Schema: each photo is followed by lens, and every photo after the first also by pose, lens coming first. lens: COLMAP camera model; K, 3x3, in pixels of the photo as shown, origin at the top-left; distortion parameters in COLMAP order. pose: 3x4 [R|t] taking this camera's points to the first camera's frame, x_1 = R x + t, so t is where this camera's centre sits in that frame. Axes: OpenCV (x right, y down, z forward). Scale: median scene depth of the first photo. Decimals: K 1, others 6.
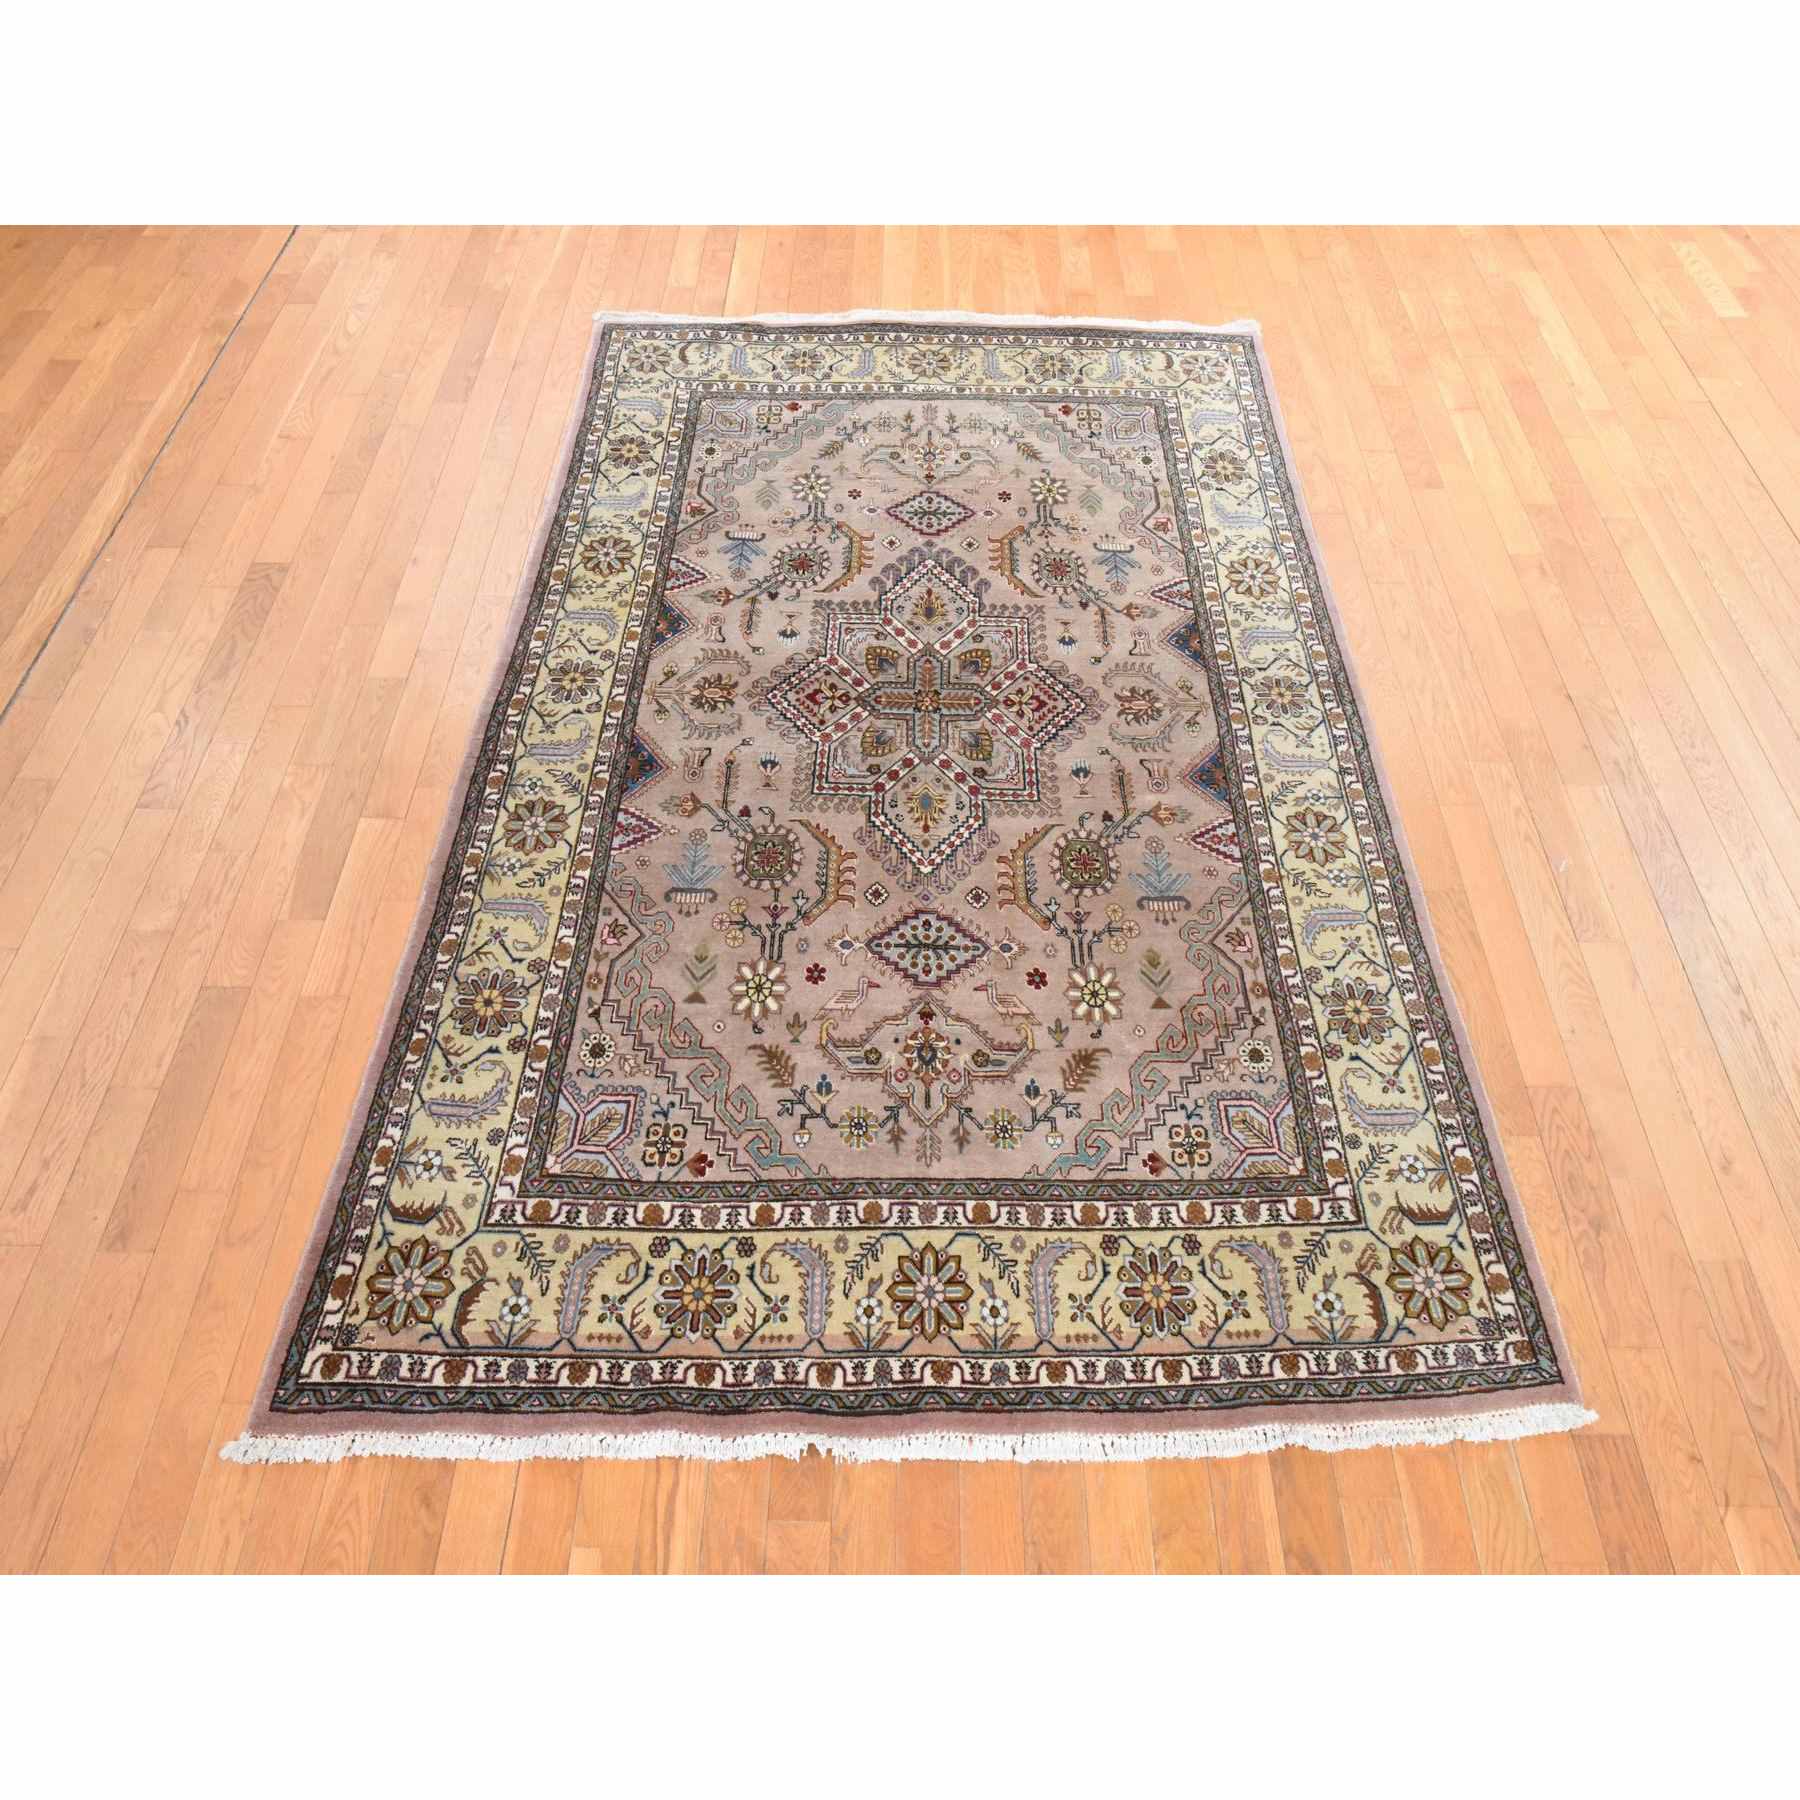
lens RADIAL K [[1302.6, 0, 900.0], [0, 1302.6, 900.0], [0, 0, 1]] dist [0.002499, 0.004360]
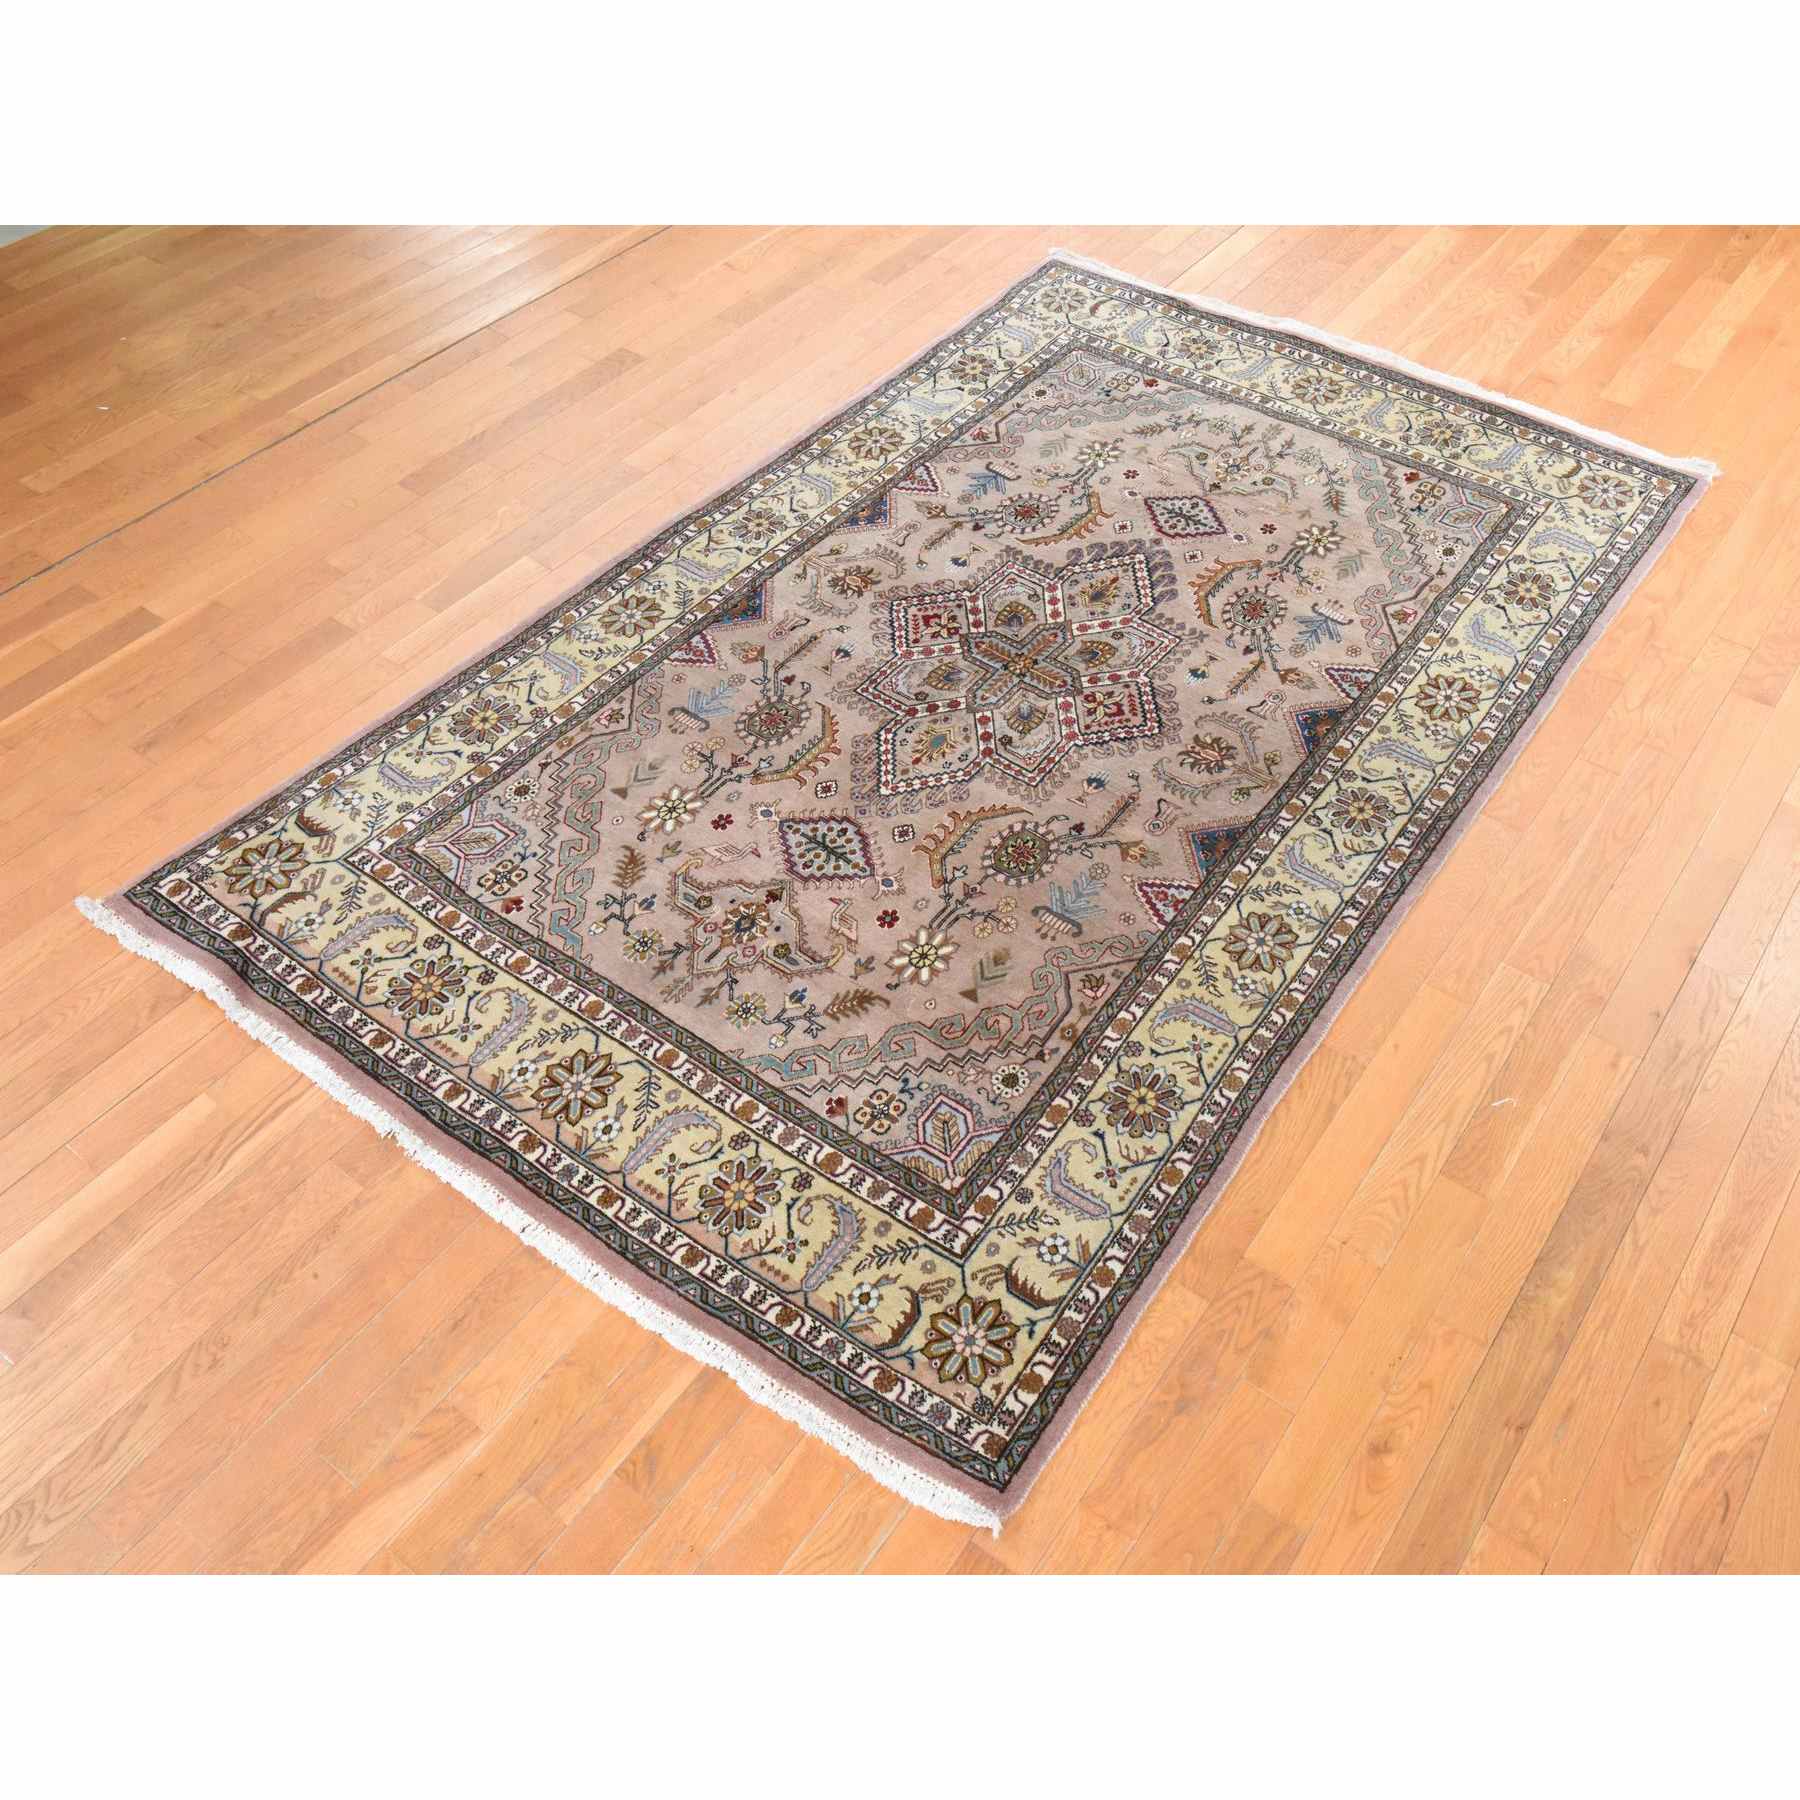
lens RADIAL K [[1513.9, 0, 900.0], [0, 1513.9, 900.0], [0, 0, 1]] dist [0.020964, -0.003626]
pose [[0.805176, 0.439052, -0.398653, 0.579508], [-0.465307, 0.884484, 0.034314, 0.005185], [0.367668, 0.157867, 0.916459, -0.039350]]
